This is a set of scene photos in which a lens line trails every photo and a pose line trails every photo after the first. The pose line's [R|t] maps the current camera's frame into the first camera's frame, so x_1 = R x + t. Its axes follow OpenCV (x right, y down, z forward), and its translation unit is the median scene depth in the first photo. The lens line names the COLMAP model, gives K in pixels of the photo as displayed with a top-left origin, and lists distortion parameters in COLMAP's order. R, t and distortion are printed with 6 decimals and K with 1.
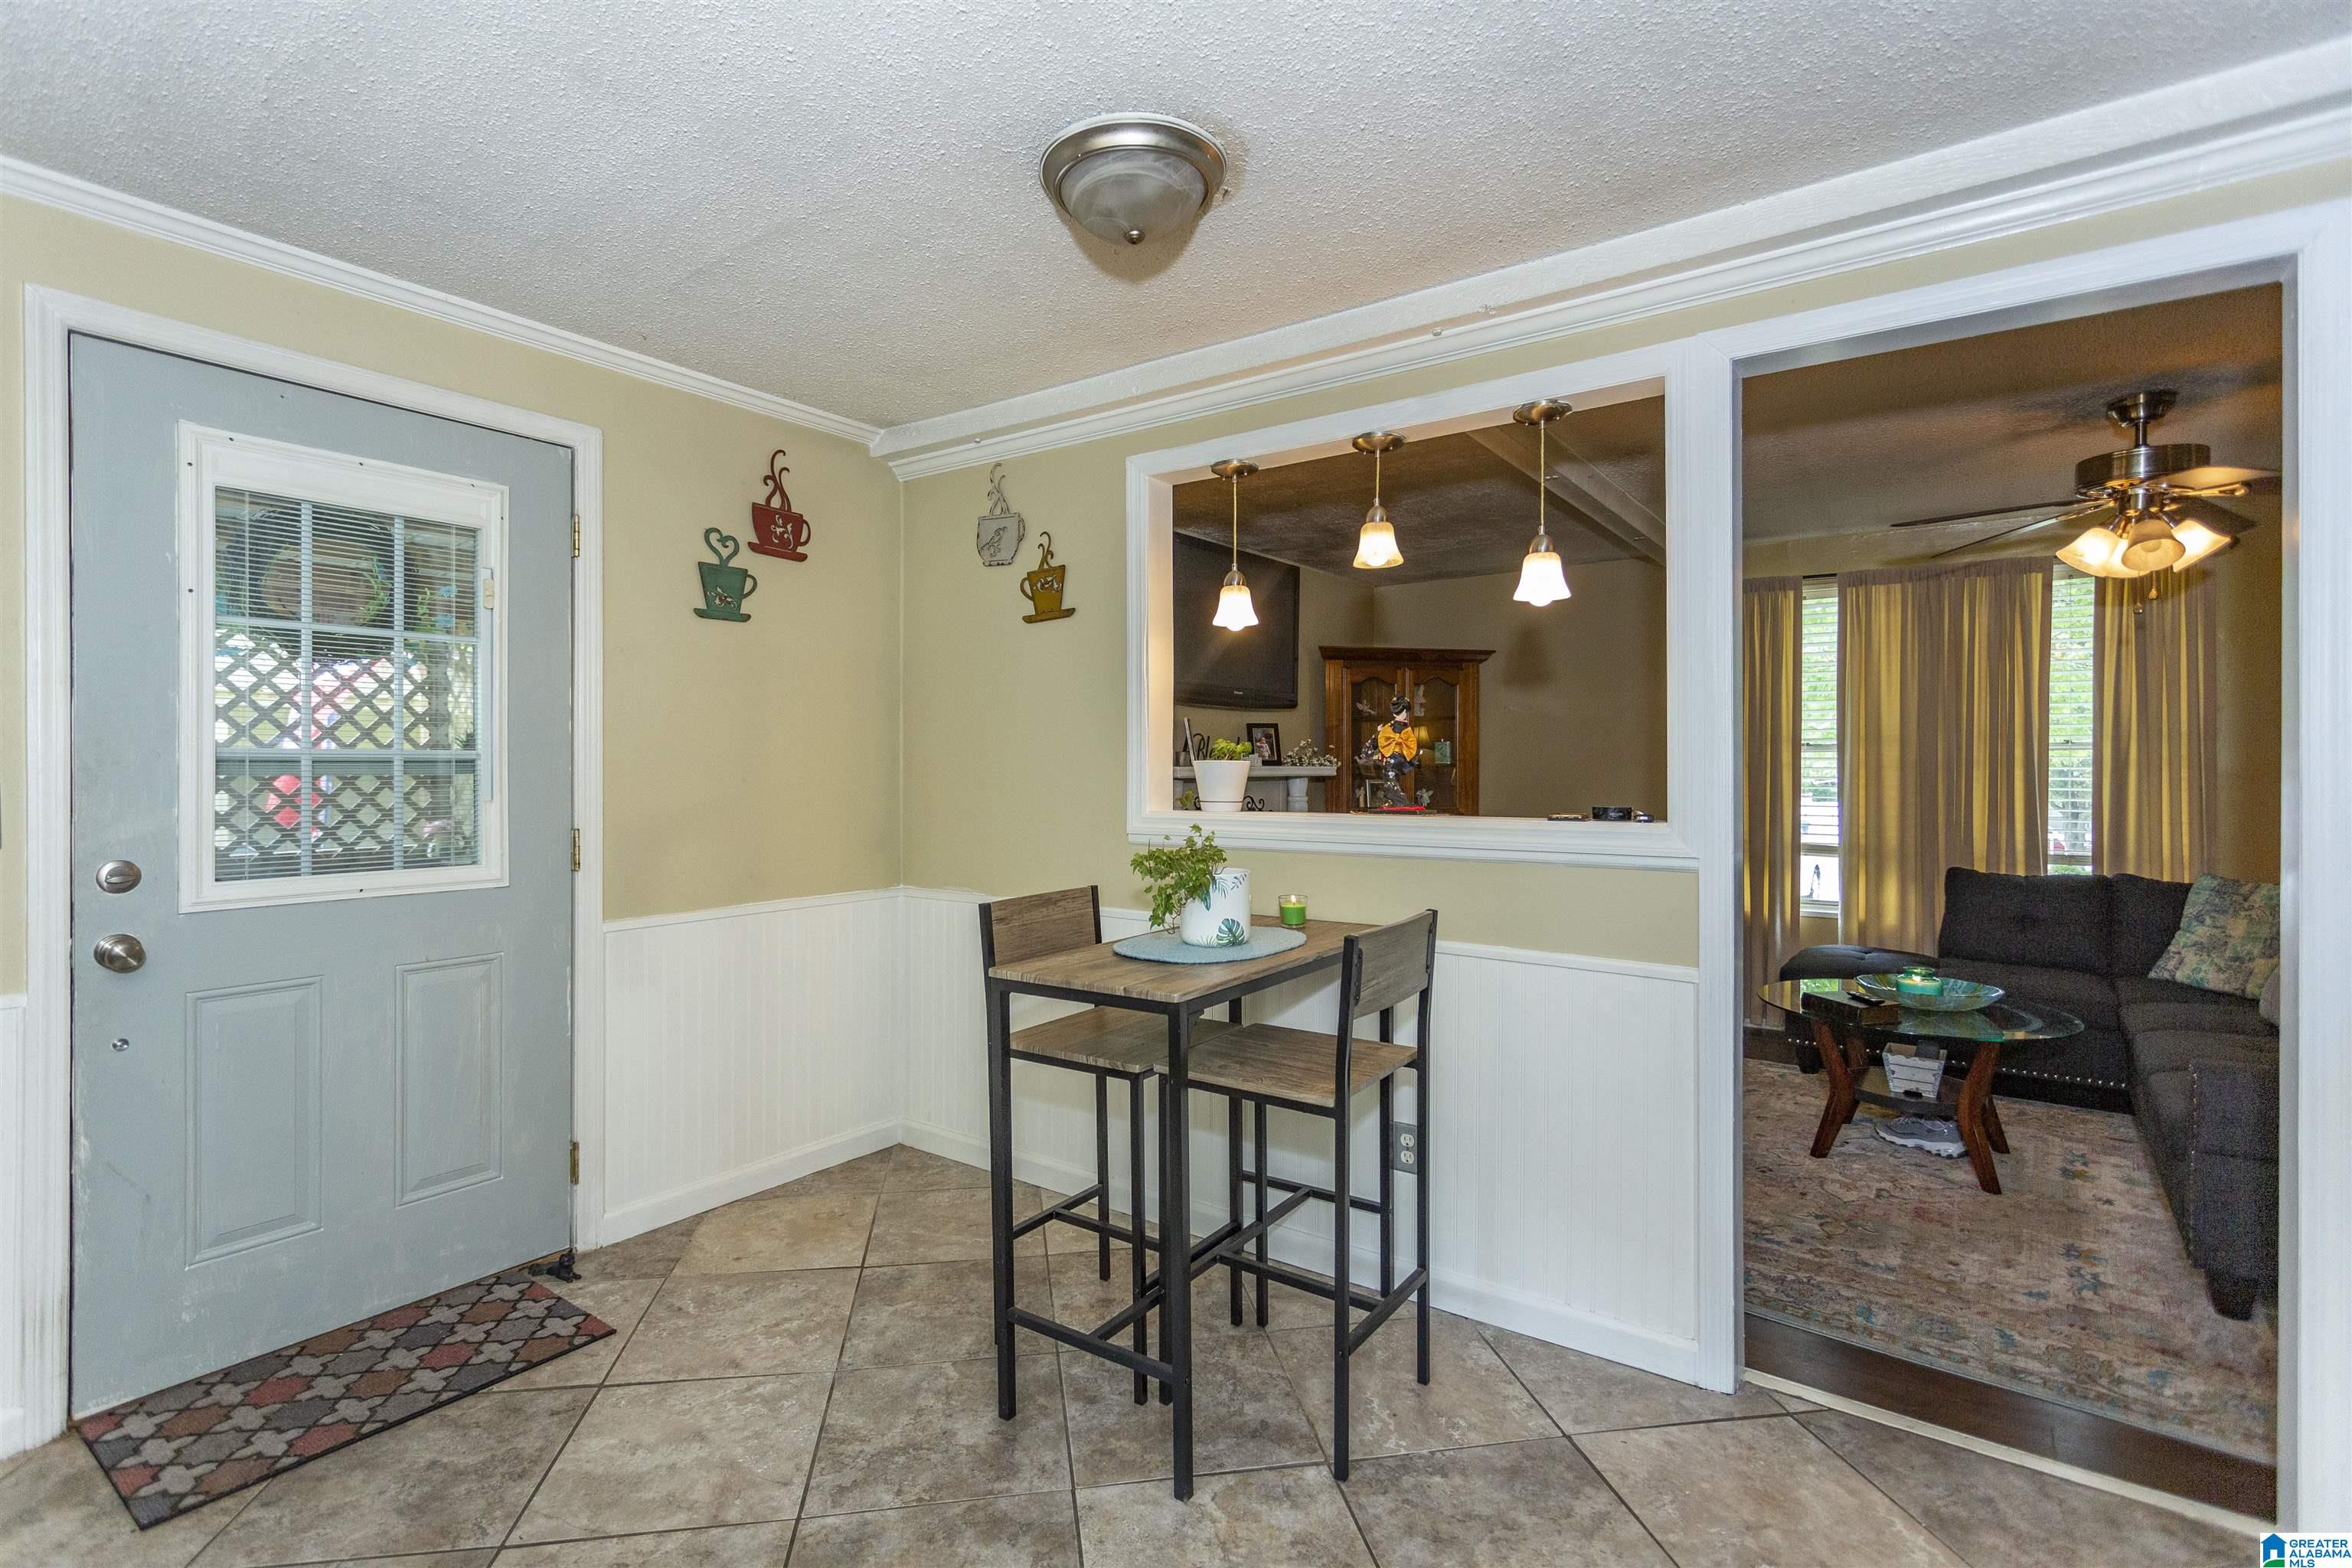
lens RADIAL K [[1109.4, 0, 1133.7], [0, 1109.4, 775.1], [0, 0, 1]] dist [0.006165, 0.001302]
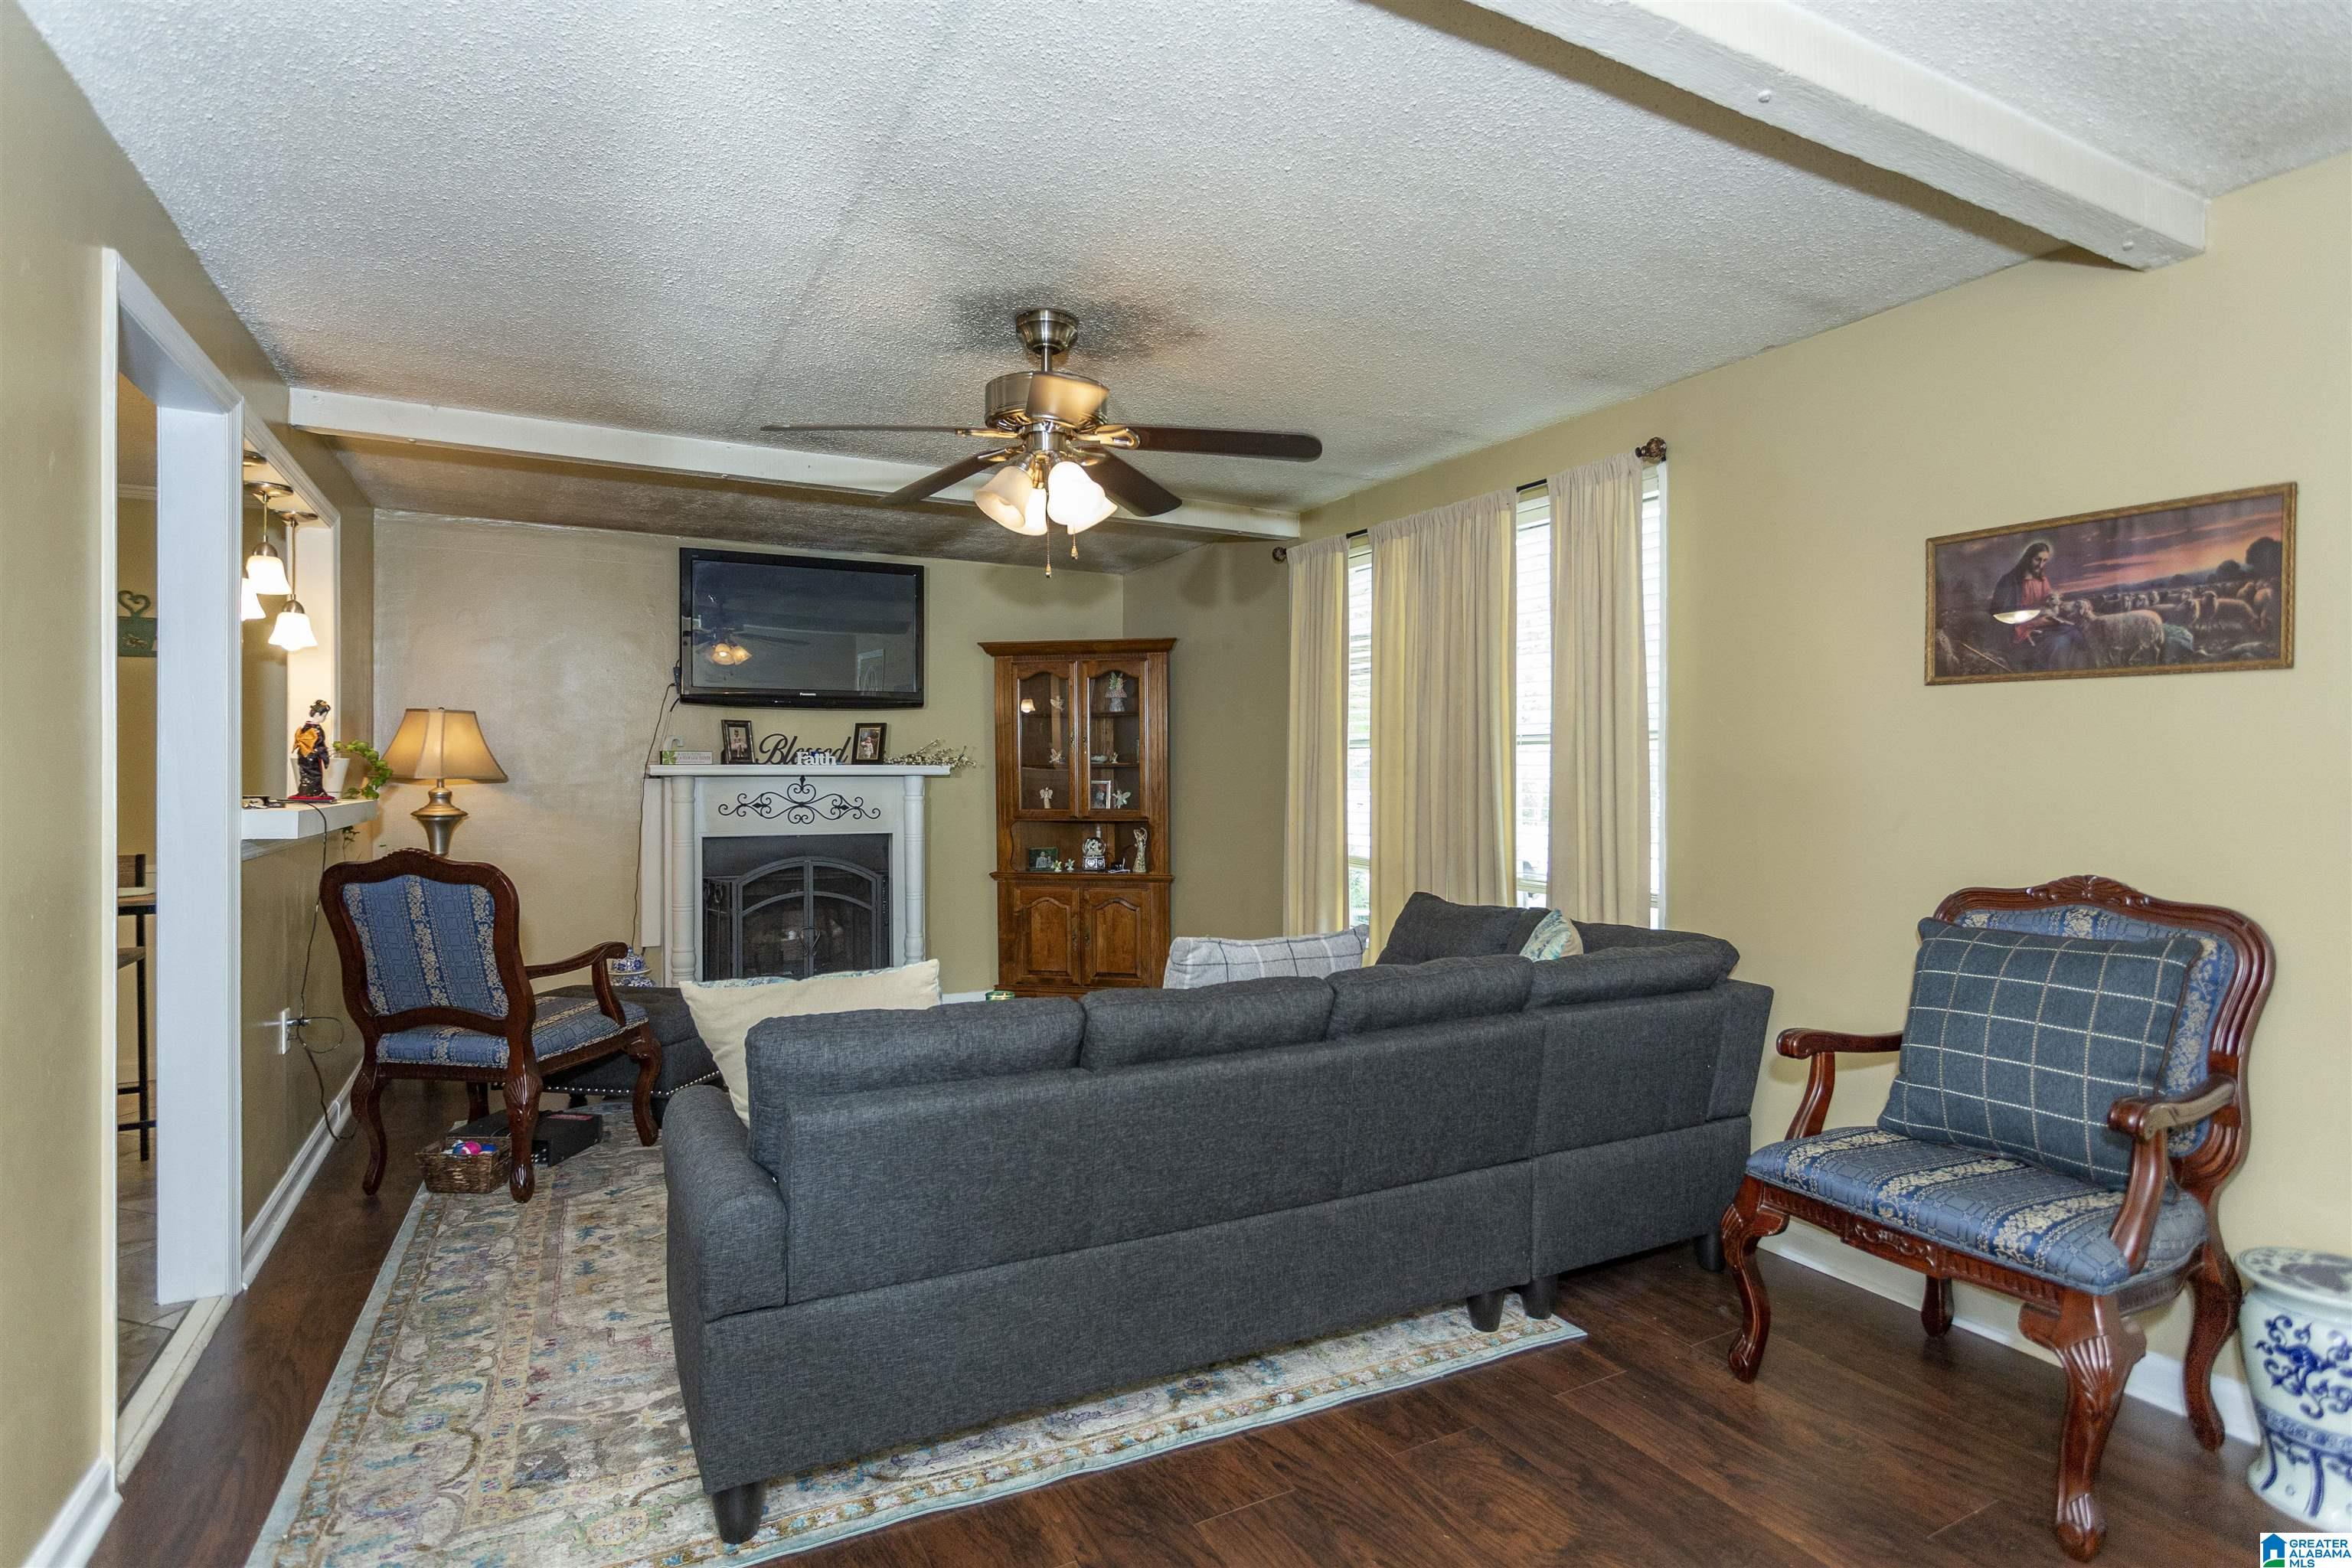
lens RADIAL K [[1178.7, 0, 1173.3], [0, 1178.7, 782.2], [0, 0, 1]] dist [-0.001838, 0.000027]
pose [[0.898719, 0.004692, -0.438500, 1.513603], [-0.003399, 0.999987, 0.003733, 0.004805], [0.438512, -0.001865, 0.898724, 0.276455]]
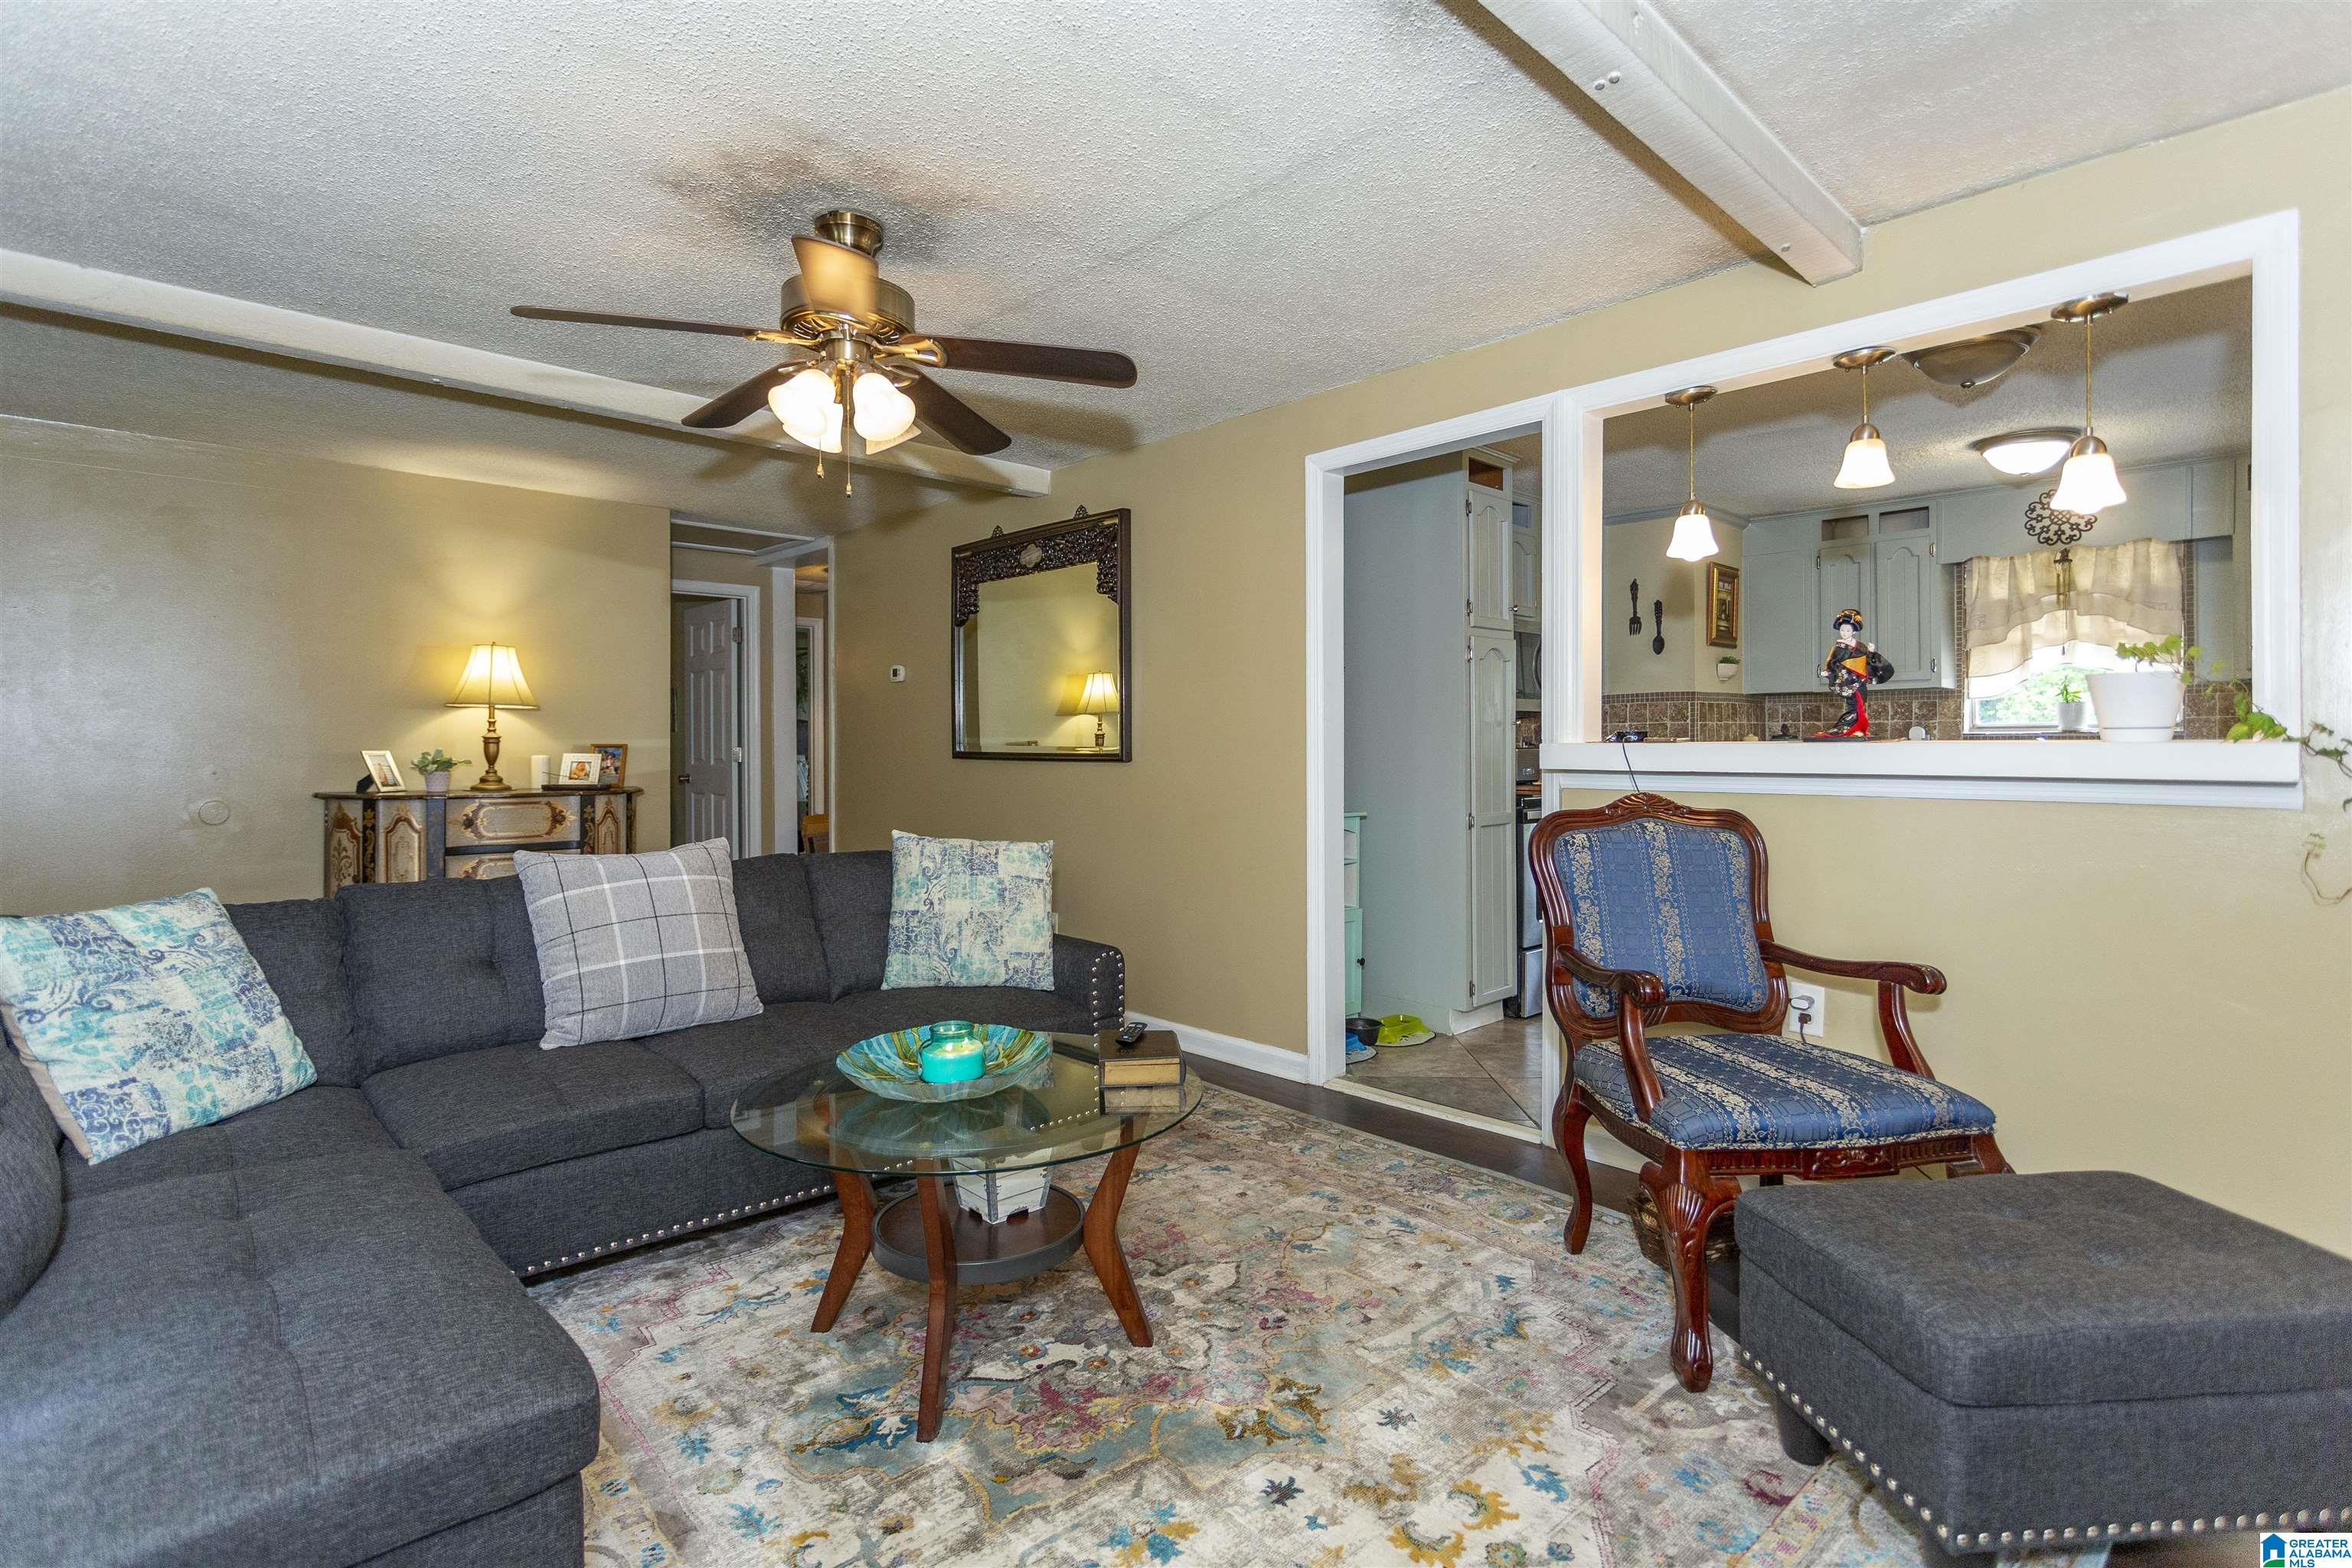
lens RADIAL K [[1109.4, 0, 1154.3], [0, 1109.4, 738.1], [0, 0, 1]] dist [0.006165, 0.001302]
pose [[-0.985327, 0.003602, 0.170638, 0.611120], [0.003187, 0.999991, -0.002707, 0.032277], [-0.170646, -0.002124, -0.985330, 1.894061]]
